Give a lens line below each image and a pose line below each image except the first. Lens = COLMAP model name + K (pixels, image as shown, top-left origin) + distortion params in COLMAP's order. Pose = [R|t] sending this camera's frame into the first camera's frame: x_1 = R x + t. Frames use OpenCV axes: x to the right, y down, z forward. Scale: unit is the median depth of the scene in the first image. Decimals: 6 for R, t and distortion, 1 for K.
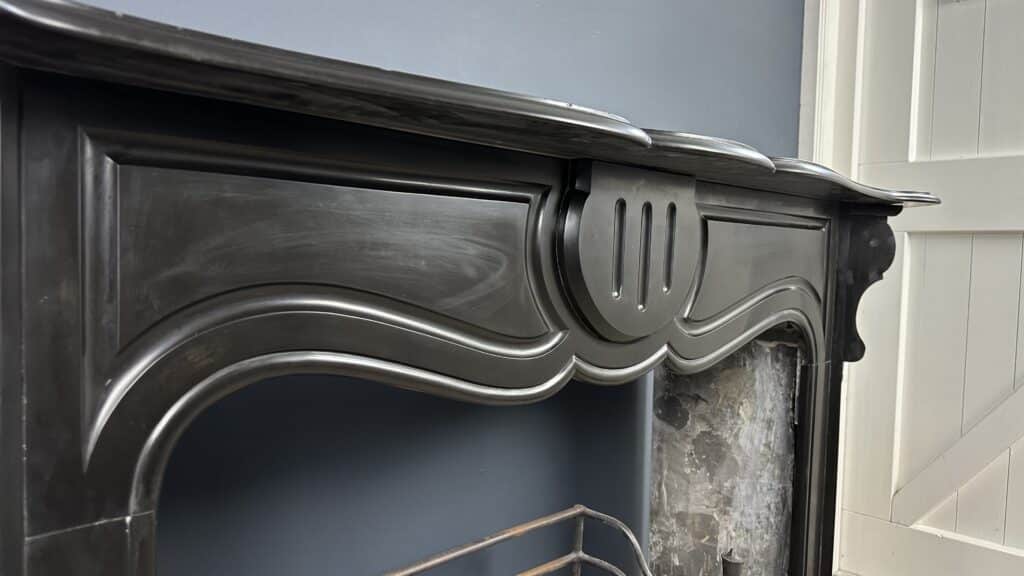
lens RADIAL K [[716.9, 0, 504.0], [0, 716.9, 285.7], [0, 0, 1]] dist [0.098309, -0.151132]
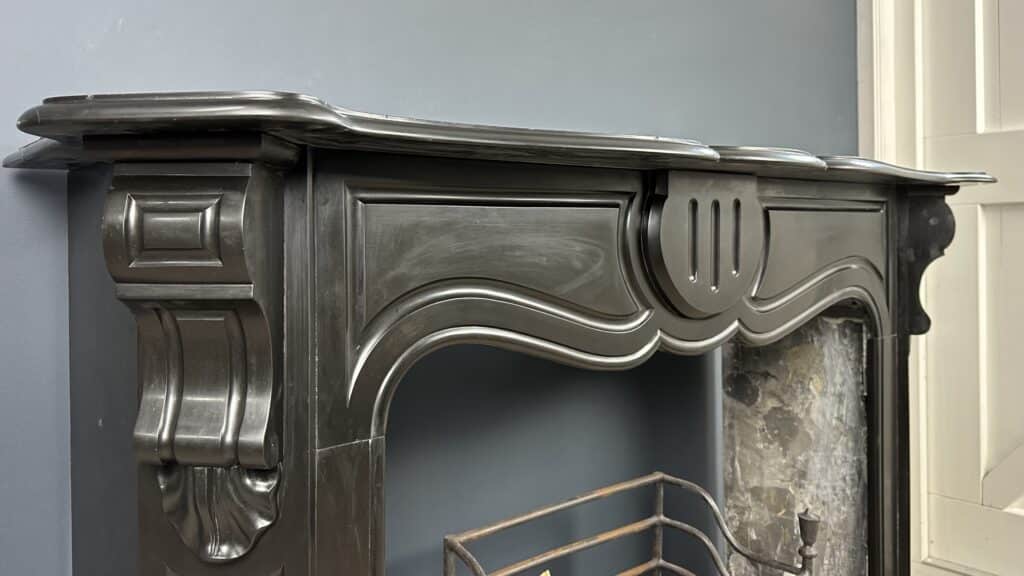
lens RADIAL K [[767.7, 0, 441.5], [0, 767.7, 232.7], [0, 0, 1]] dist [0.064590, -0.078996]
pose [[0.991597, -0.037200, -0.123901, -0.052225], [0.031016, 0.998193, -0.051471, -0.005622], [0.125592, 0.047195, 0.990959, -0.179508]]
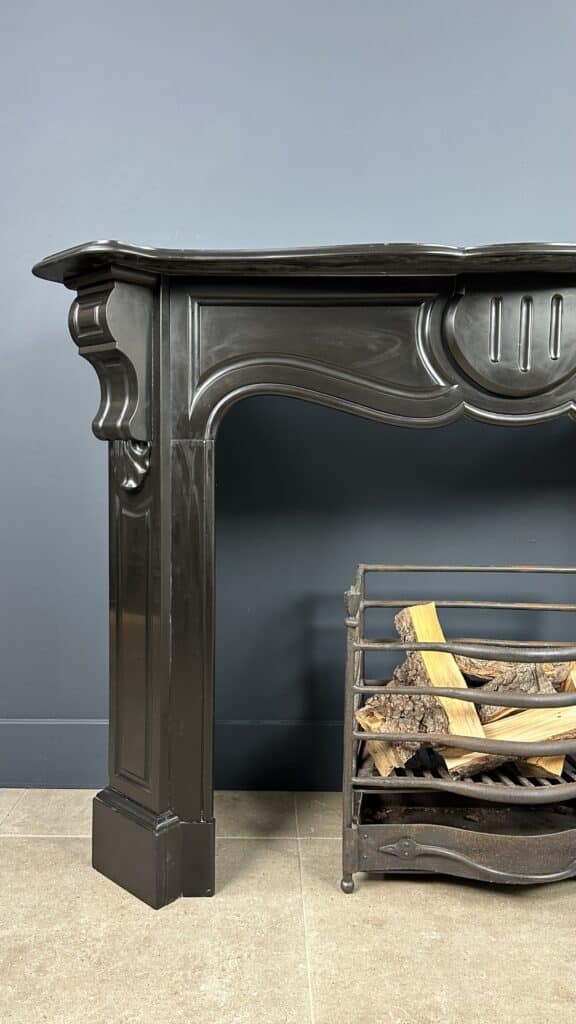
lens RADIAL K [[734.9, 0, 266.9], [0, 734.9, 494.7], [0, 0, 1]] dist [0.101150, -0.134162]
pose [[0.712010, 0.011674, -0.702072, 0.496719], [-0.021780, 0.999748, -0.005465, 0.170060], [0.701832, 0.019182, 0.712085, -0.242466]]
